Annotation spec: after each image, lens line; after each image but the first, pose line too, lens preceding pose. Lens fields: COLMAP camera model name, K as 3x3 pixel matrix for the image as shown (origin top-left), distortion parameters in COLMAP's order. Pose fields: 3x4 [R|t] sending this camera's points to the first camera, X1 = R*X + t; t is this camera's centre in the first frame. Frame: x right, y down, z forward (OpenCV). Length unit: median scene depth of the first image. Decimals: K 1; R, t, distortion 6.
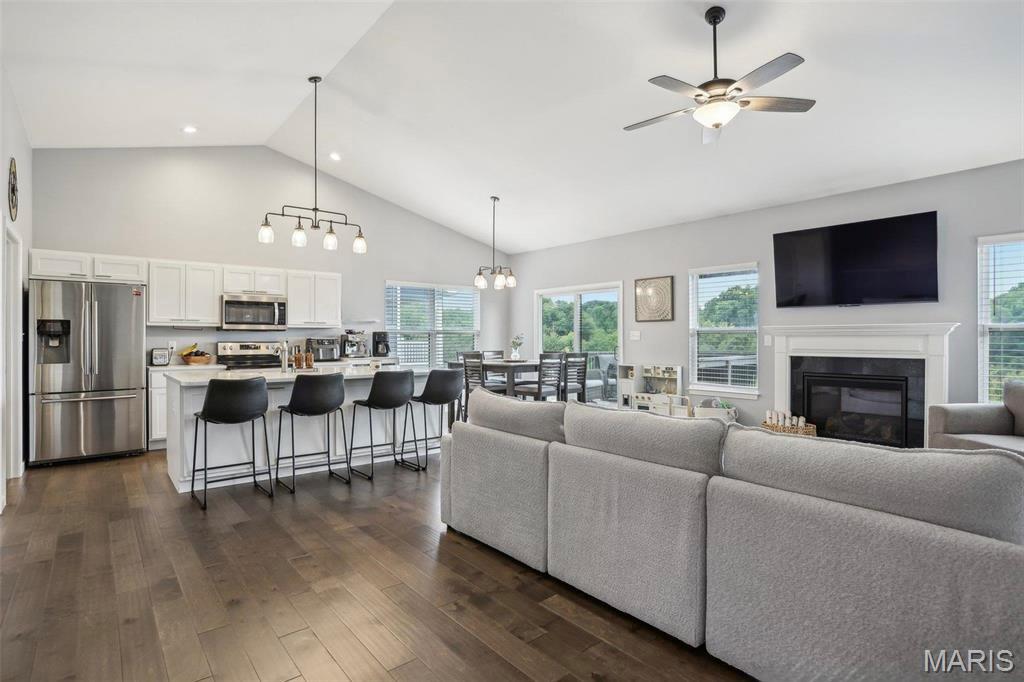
lens RADIAL K [[521.0, 0, 511.3], [0, 521.0, 339.6], [0, 0, 1]] dist [-0.024851, 0.000539]
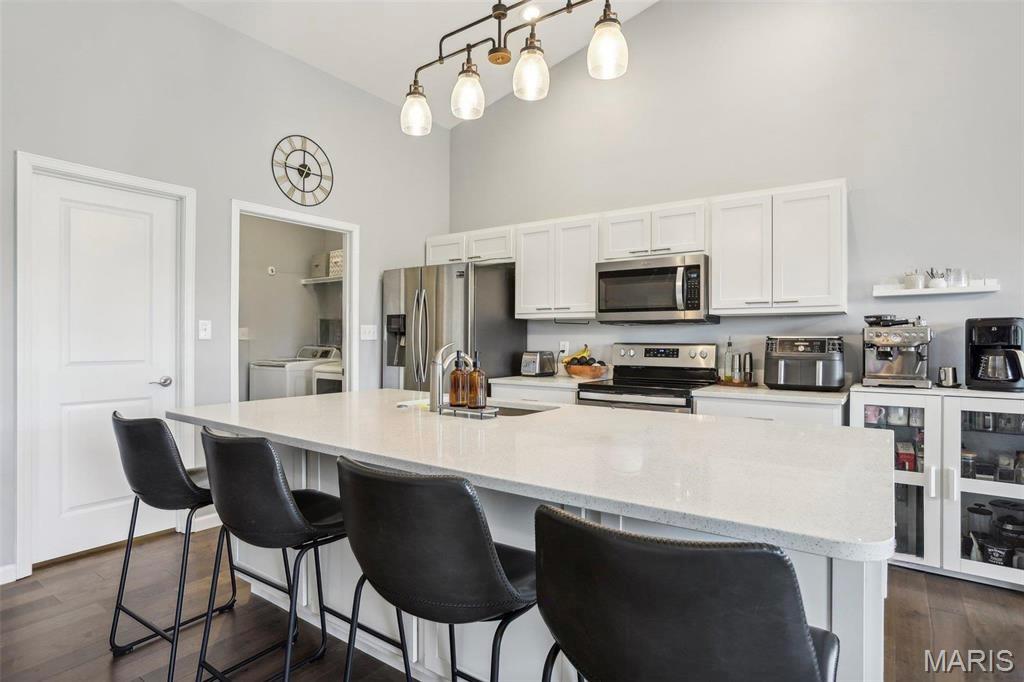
lens RADIAL K [[553.0, 0, 511.5], [0, 553.0, 339.2], [0, 0, 1]] dist [-0.006977, -0.000414]
pose [[0.252630, -0.003199, -0.967558, 0.028993], [-0.008352, 0.999950, -0.005487, 0.004471], [0.967527, 0.009467, 0.252591, 0.701554]]
